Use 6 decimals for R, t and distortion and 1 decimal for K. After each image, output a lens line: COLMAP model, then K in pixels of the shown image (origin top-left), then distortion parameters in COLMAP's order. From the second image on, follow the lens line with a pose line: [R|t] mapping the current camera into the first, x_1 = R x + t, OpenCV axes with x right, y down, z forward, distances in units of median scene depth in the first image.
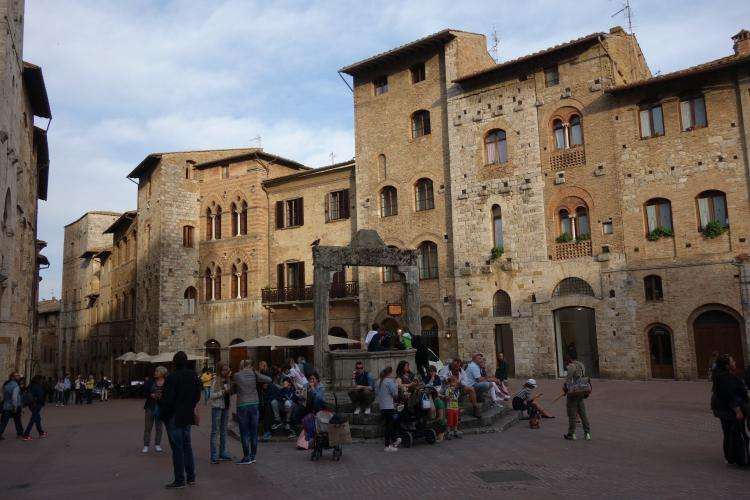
lens RADIAL K [[590.0, 0, 374.7], [0, 590.0, 255.7], [0, 0, 1]] dist [0.000816, -0.006820]
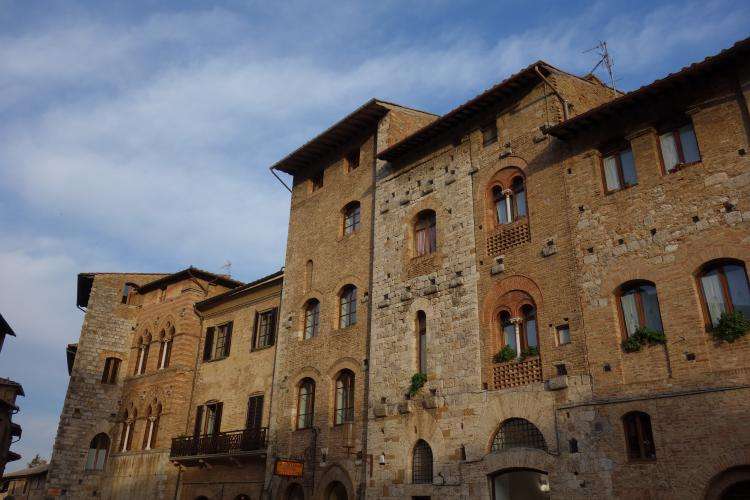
lens RADIAL K [[590.0, 0, 375.6], [0, 590.0, 256.7], [0, 0, 1]] dist [0.000816, -0.006820]
pose [[0.983958, -0.017184, -0.177573, 0.258894], [-0.034397, 0.958401, -0.283346, 0.046586], [0.175055, 0.284908, 0.942435, 0.299525]]
